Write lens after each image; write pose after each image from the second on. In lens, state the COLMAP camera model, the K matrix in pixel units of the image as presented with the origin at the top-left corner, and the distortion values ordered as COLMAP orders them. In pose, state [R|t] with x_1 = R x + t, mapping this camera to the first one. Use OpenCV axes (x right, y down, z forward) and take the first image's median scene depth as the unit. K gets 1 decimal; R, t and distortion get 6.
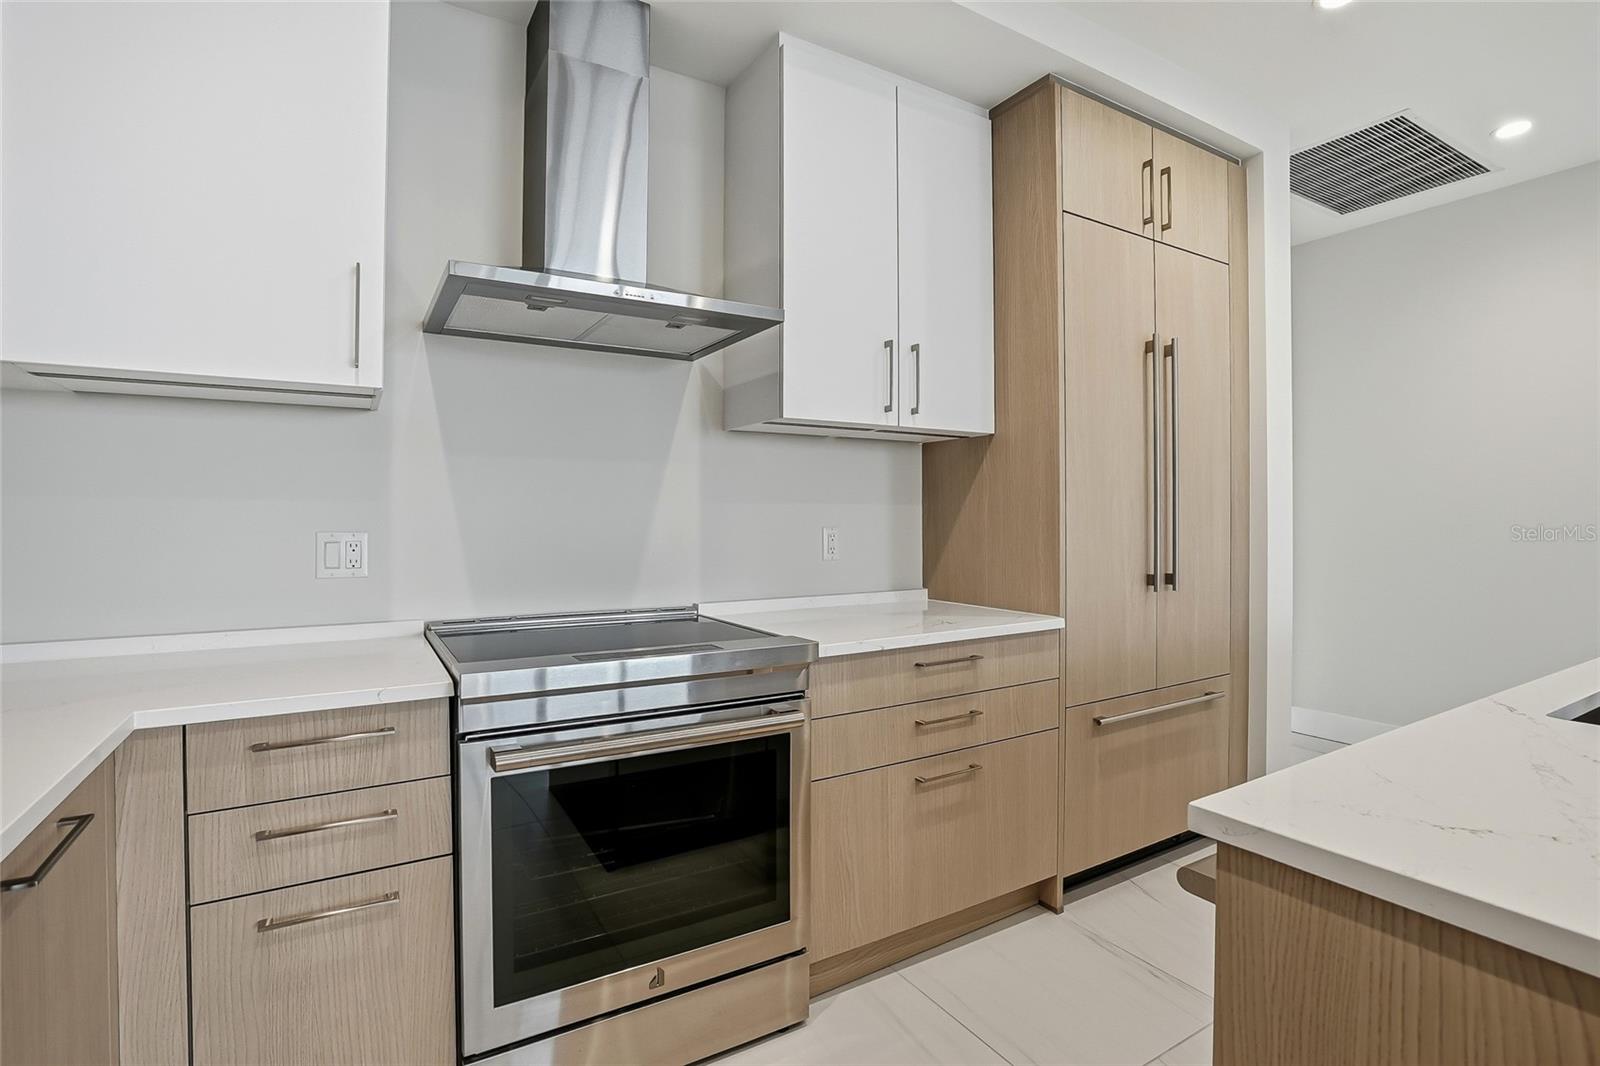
lens RADIAL K [[762.0, 0, 791.2], [0, 762.0, 521.0], [0, 0, 1]] dist [-0.056375, 0.023178]
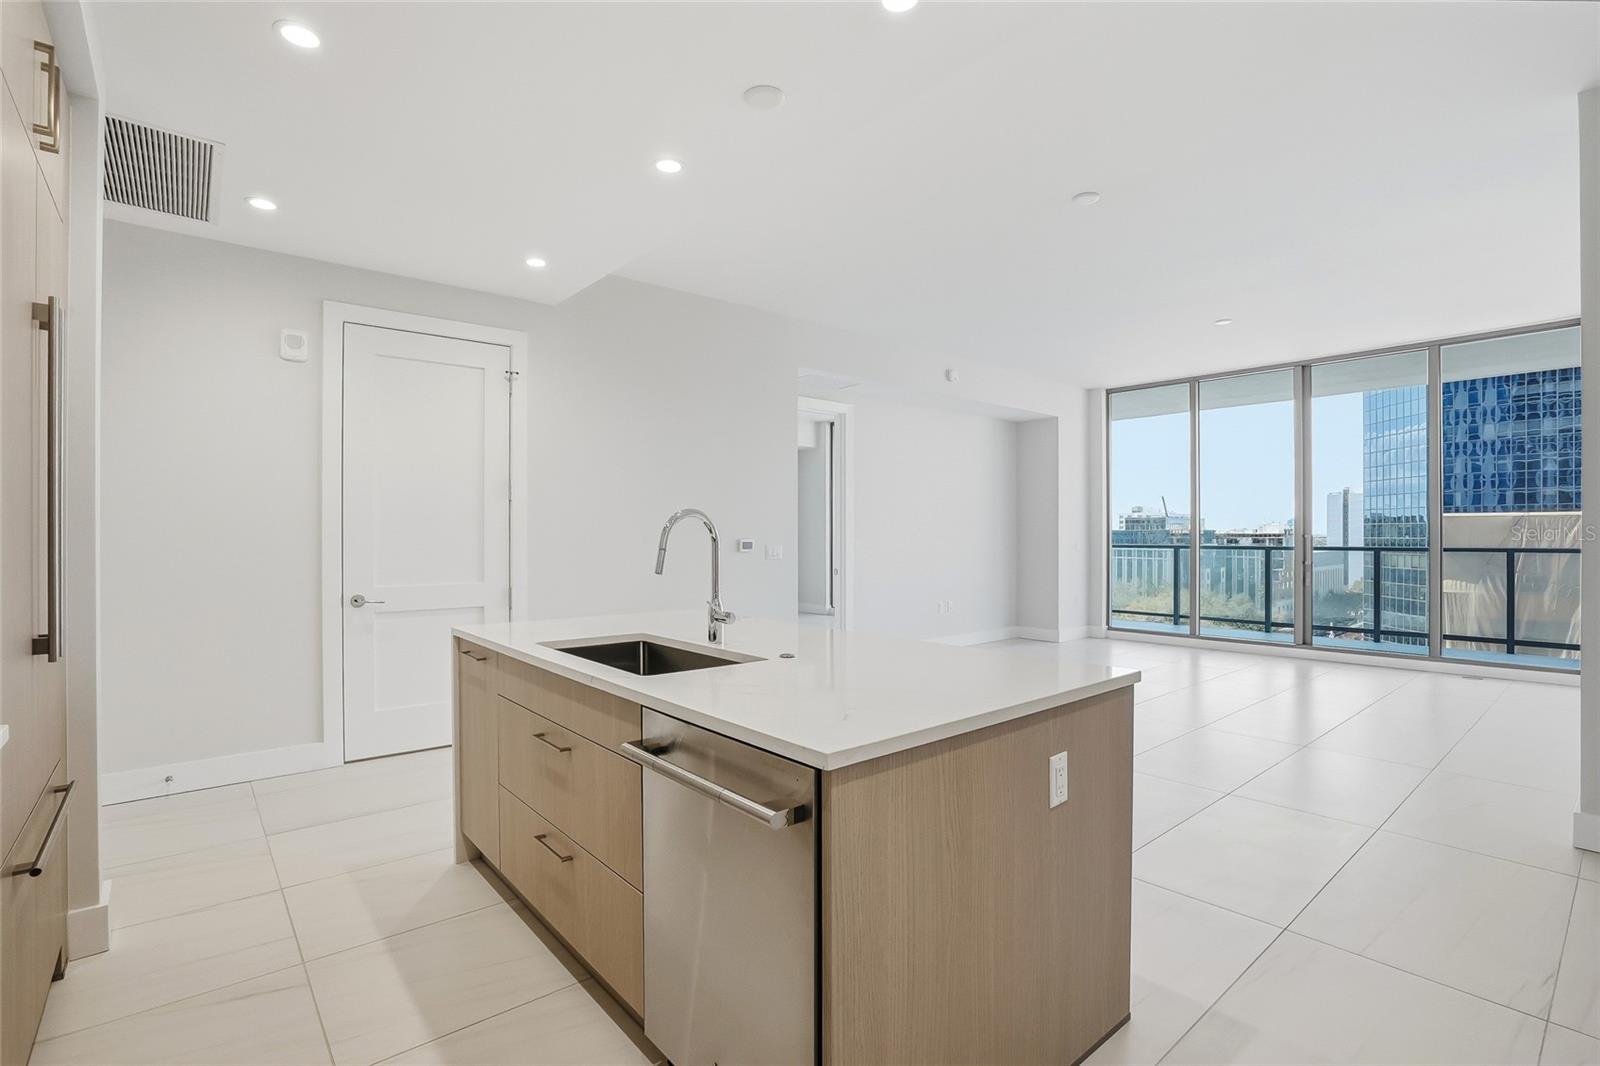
lens RADIAL K [[756.5, 0, 812.0], [0, 756.5, 531.7], [0, 0, 1]] dist [-0.052138, 0.022739]
pose [[-0.182289, 0.000163, 0.983245, -0.429493], [0.002334, 0.999997, 0.000267, -0.037073], [-0.983242, 0.002344, -0.182289, 0.566308]]
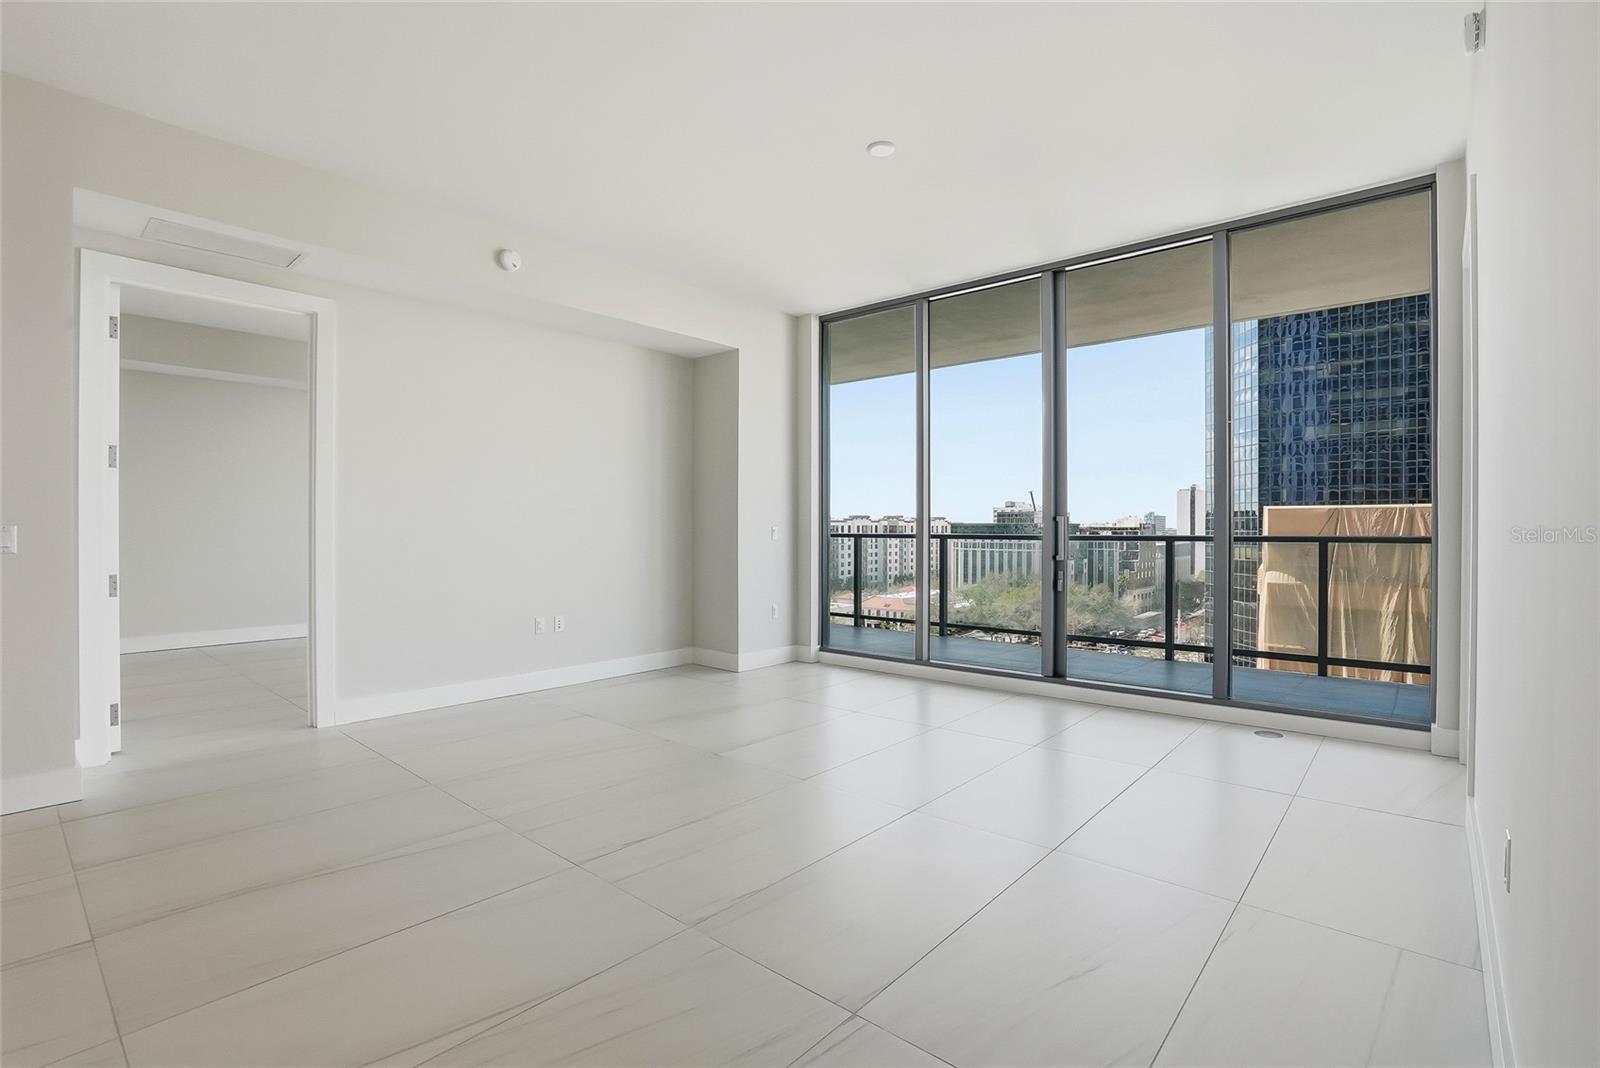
lens RADIAL K [[744.9, 0, 808.9], [0, 744.9, 531.6], [0, 0, 1]] dist [-0.061211, 0.027271]
pose [[-0.318649, -0.007963, 0.947839, 0.762705], [0.001239, 0.999960, 0.008817, 0.019788], [-0.947872, 0.003984, -0.318626, -1.094328]]
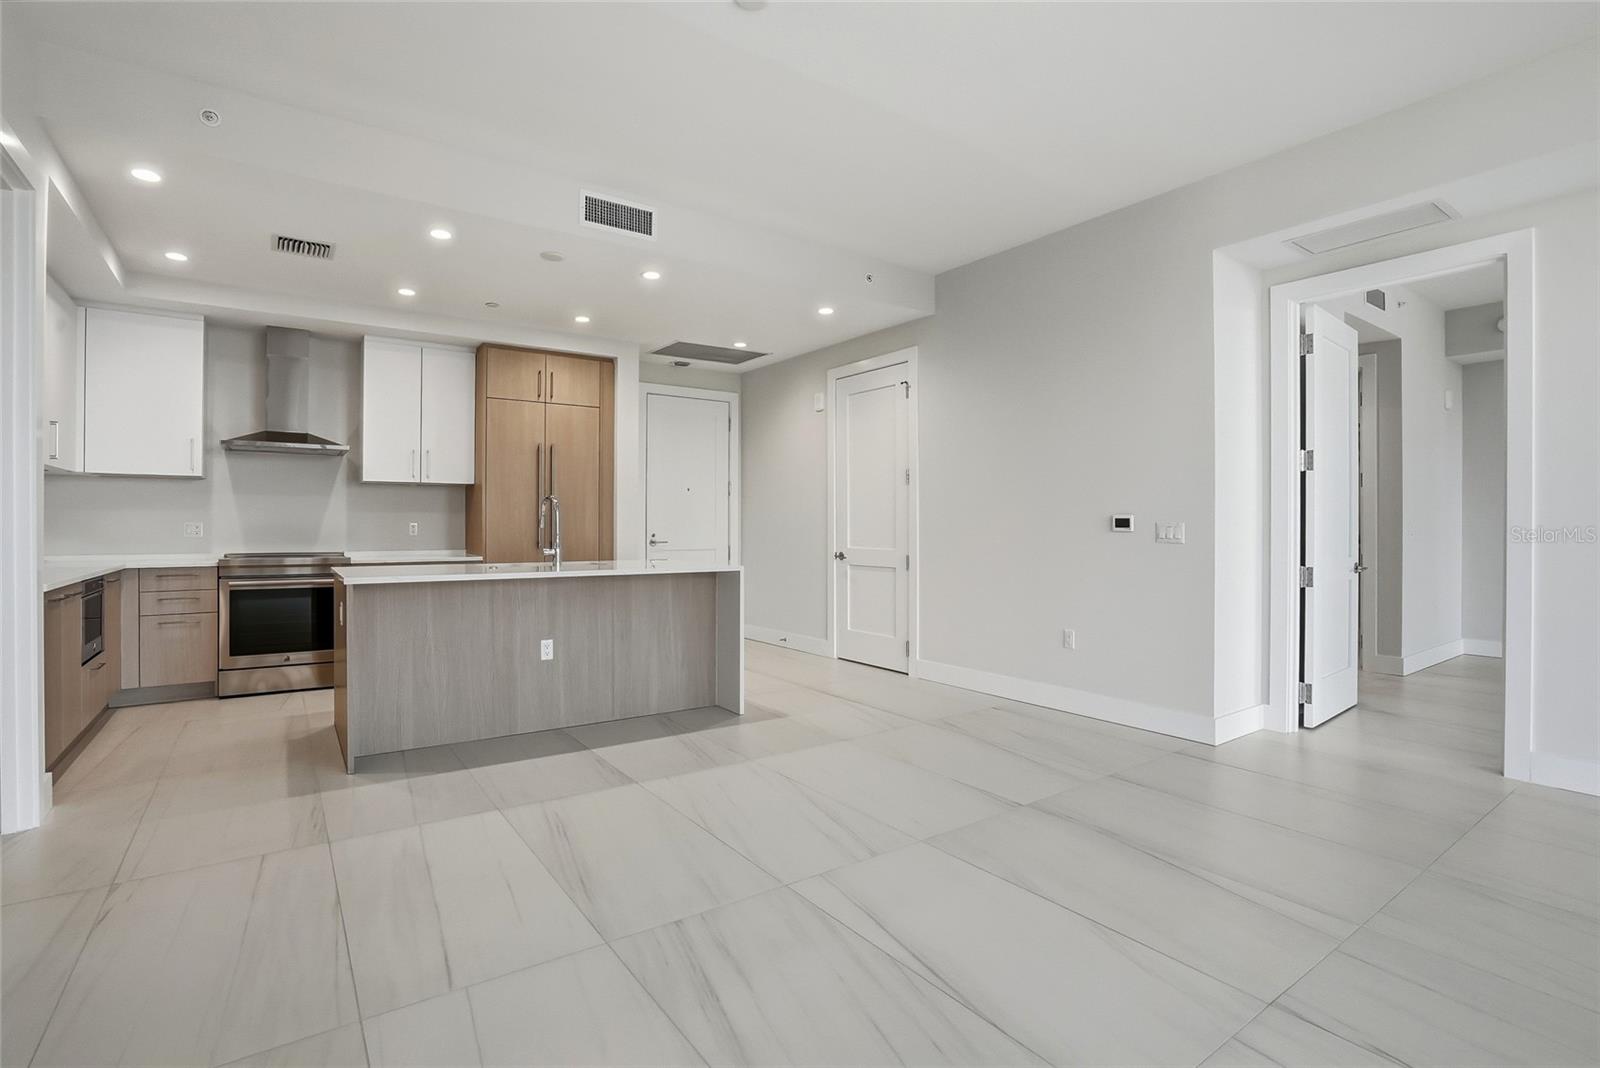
lens RADIAL K [[762.0, 0, 791.2], [0, 762.0, 522.0], [0, 0, 1]] dist [-0.056375, 0.023178]
pose [[0.997331, 0.001104, 0.072999, 1.543703], [-0.000618, 0.999978, -0.006677, 0.034483], [-0.073005, 0.006614, 0.997310, -2.085212]]
